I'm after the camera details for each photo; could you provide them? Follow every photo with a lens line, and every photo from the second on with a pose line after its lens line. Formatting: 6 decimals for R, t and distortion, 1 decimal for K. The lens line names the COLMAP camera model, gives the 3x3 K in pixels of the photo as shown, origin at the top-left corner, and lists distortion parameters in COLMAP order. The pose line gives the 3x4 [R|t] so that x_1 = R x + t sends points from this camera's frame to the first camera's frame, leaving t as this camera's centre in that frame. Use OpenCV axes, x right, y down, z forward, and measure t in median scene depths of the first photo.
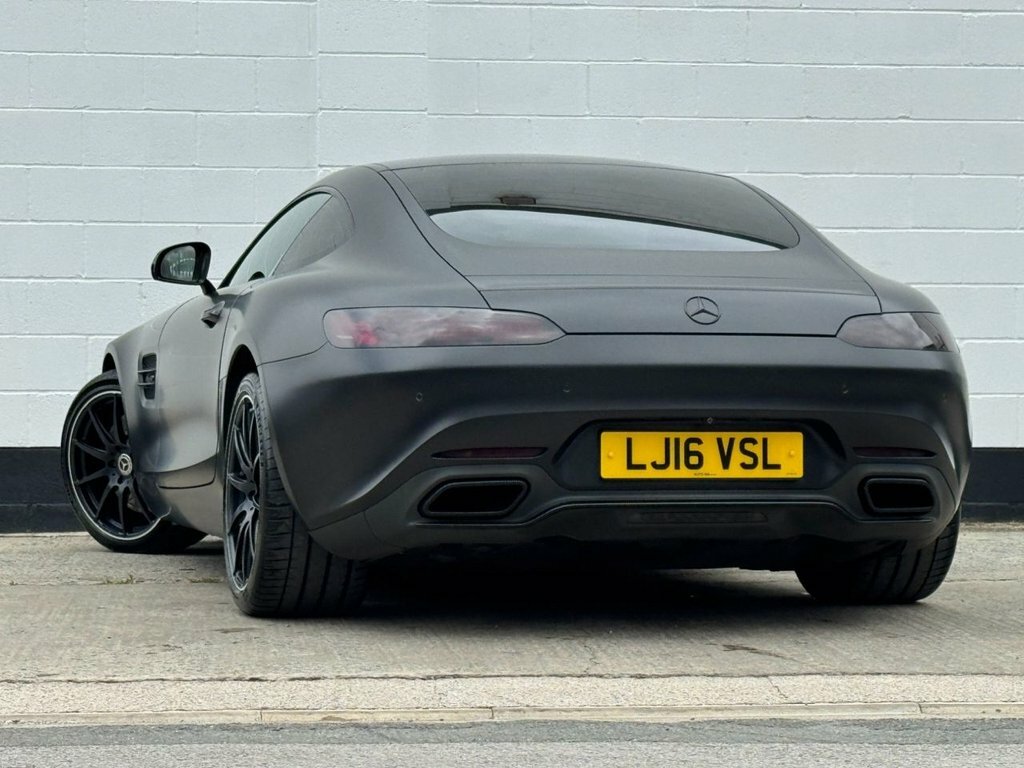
lens RADIAL K [[3019.1, 0, 515.0], [0, 3019.1, 385.2], [0, 0, 1]] dist [0.147510, 0.218589]
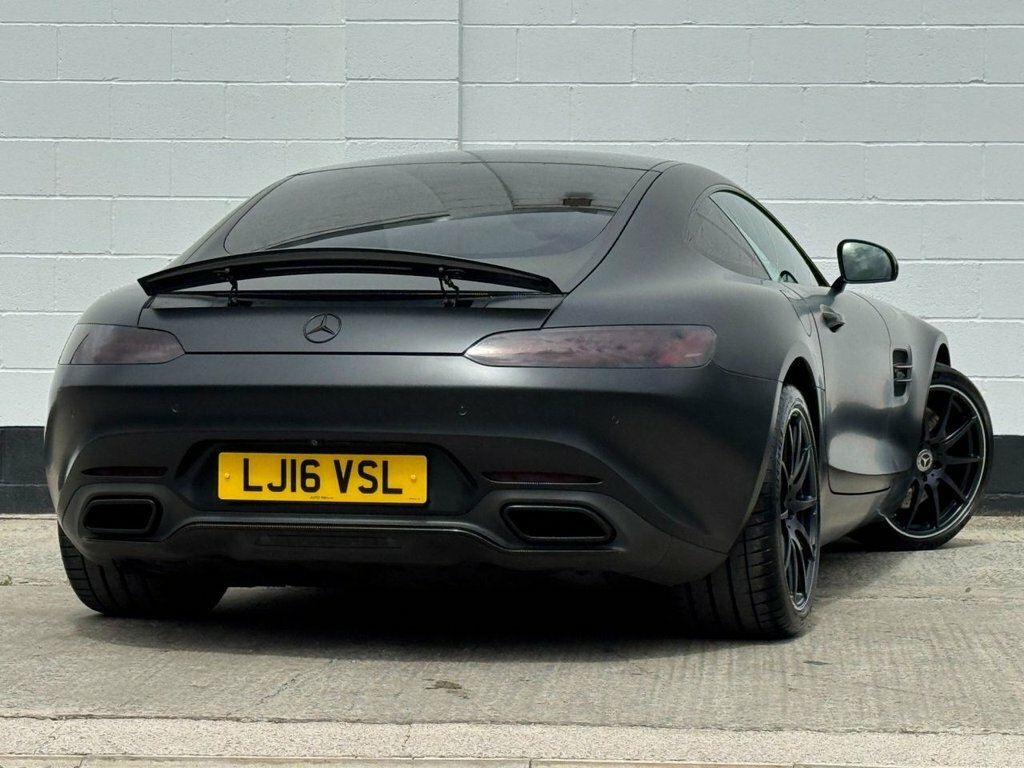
lens RADIAL K [[3139.1, 0, 511.8], [0, 3139.1, 381.3], [0, 0, 1]] dist [0.110560, 0.843562]
pose [[0.986645, 0.008480, -0.162662, 0.251071], [-0.004707, 0.999711, 0.023566, -0.031601], [0.162815, -0.022485, 0.986400, 0.032113]]
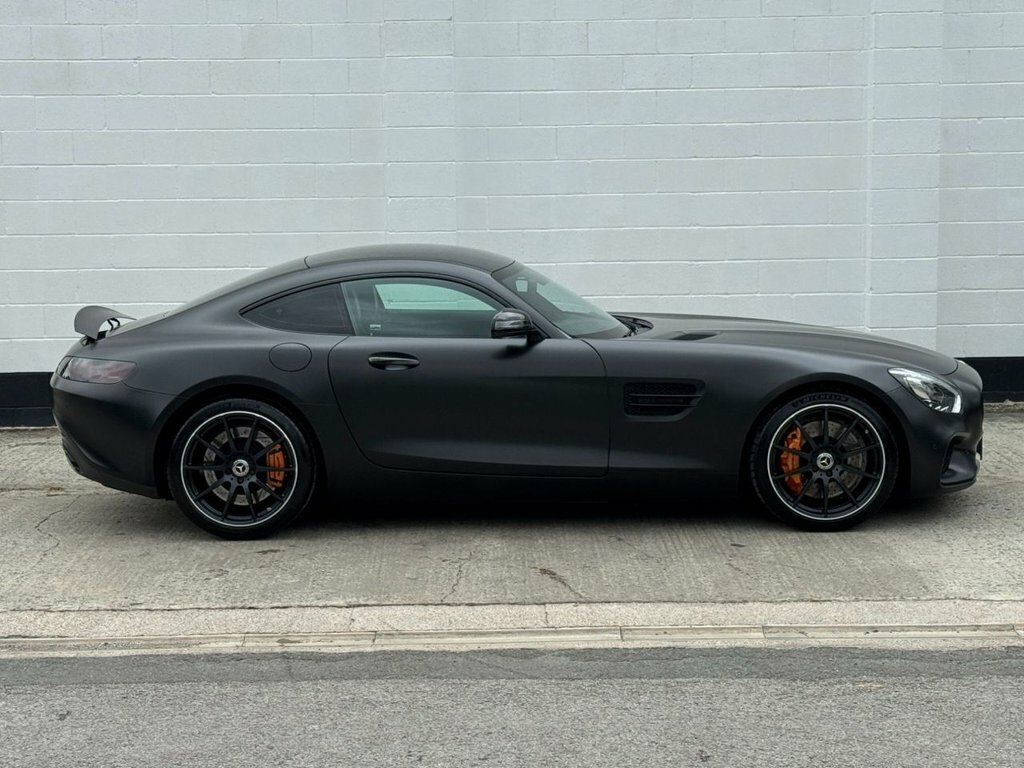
lens RADIAL K [[1981.3, 0, 503.4], [0, 1981.3, 379.9], [0, 0, 1]] dist [0.139744, 0.038308]
pose [[0.996362, -0.007851, -0.084864, 0.144314], [0.016376, 0.994830, 0.100227, -0.134311], [0.083638, -0.101252, 0.991339, -0.109001]]
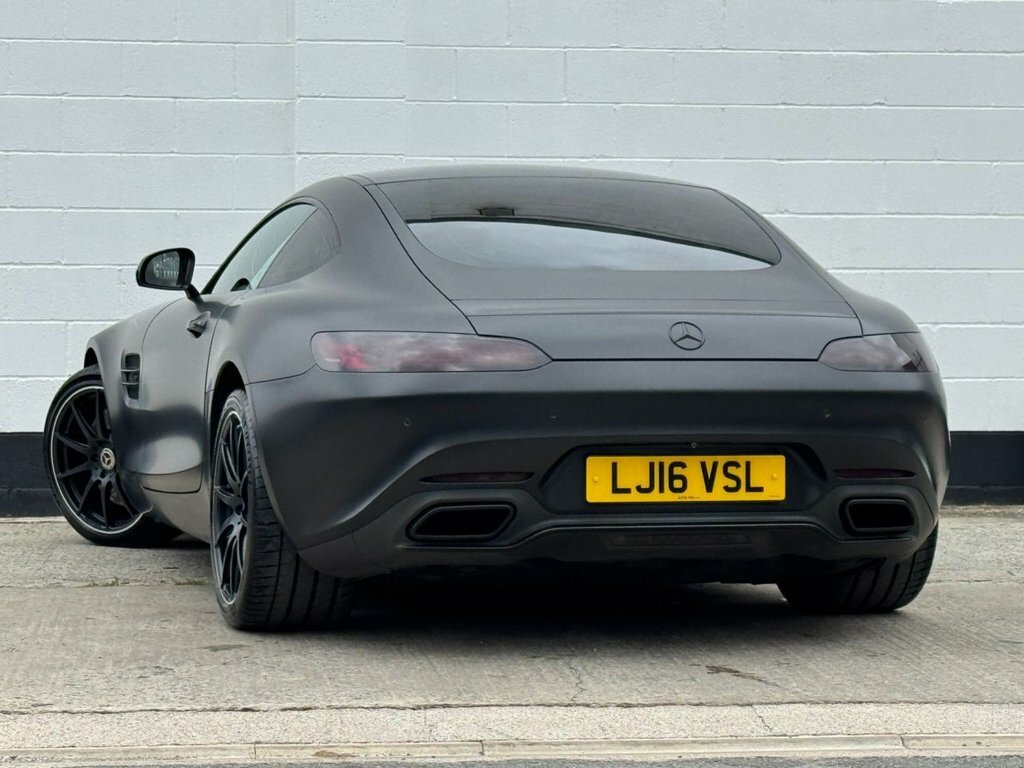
lens RADIAL K [[3019.1, 0, 515.0], [0, 3019.1, 385.2], [0, 0, 1]] dist [0.147510, 0.218589]
pose [[0.999928, 0.000626, 0.011947, -0.007614], [-0.000913, 0.999711, 0.024039, -0.032699], [-0.011928, -0.024049, 0.999640, -0.012084]]
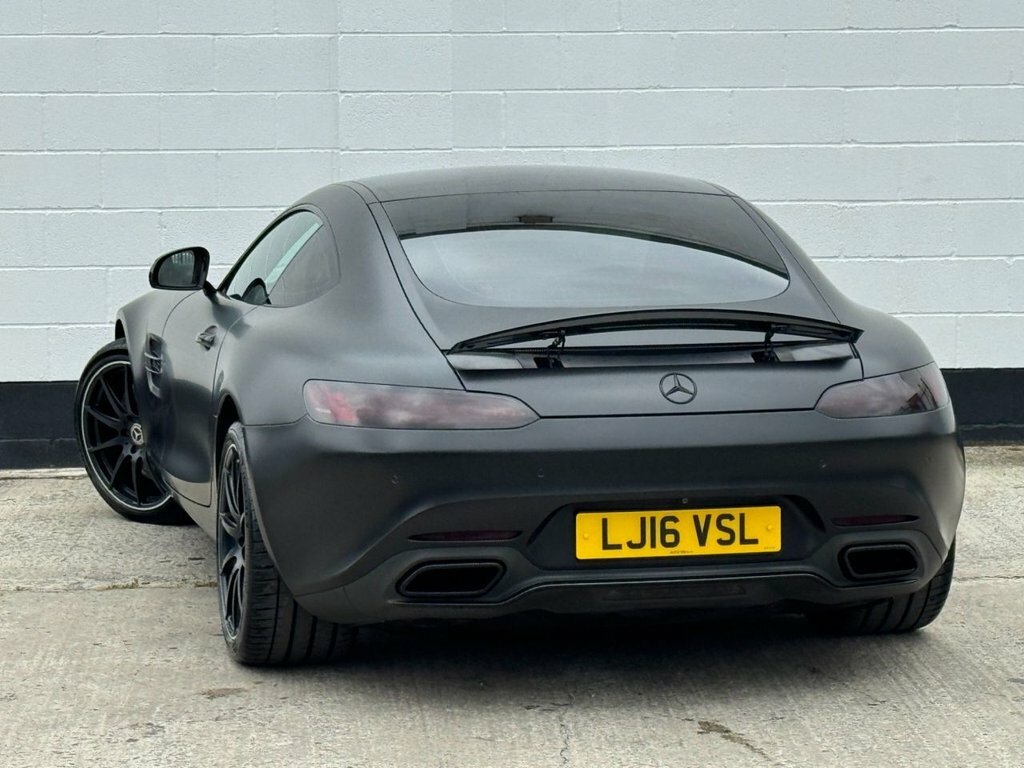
lens RADIAL K [[3241.7, 0, 509.3], [0, 3241.7, 362.2], [0, 0, 1]] dist [0.099481, 1.196079]
pose [[0.999234, -0.006387, -0.038599, 0.048019], [0.009803, 0.995986, 0.088967, -0.130126], [0.037876, -0.089277, 0.995286, -0.068301]]
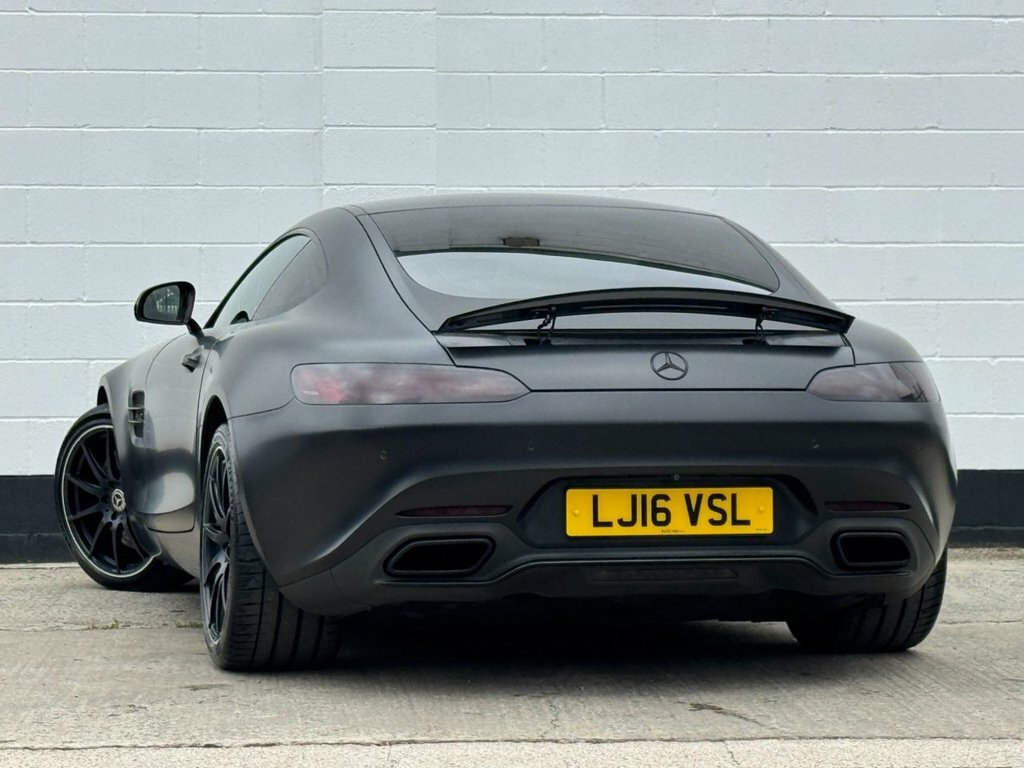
lens RADIAL K [[3241.7, 0, 509.3], [0, 3241.7, 362.2], [0, 0, 1]] dist [0.099481, 1.196079]
pose [[0.999551, -0.005399, -0.029462, 0.041180], [0.005455, 0.999984, 0.001800, -0.028241], [0.029452, -0.001960, 0.999564, -0.065485]]
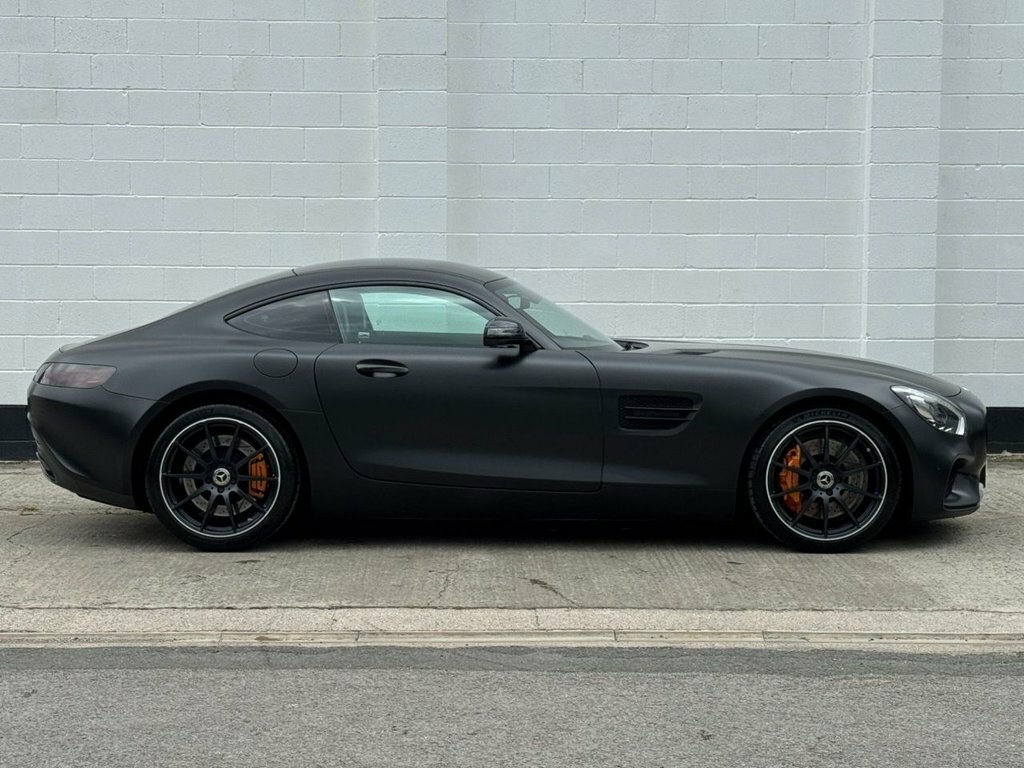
lens RADIAL K [[1981.3, 0, 503.4], [0, 1981.3, 379.9], [0, 0, 1]] dist [0.139744, 0.038308]
pose [[0.997062, 0.005505, -0.076402, 0.136274], [-0.001730, 0.998778, 0.049397, -0.076861], [0.076581, -0.049120, 0.995853, -0.077826]]
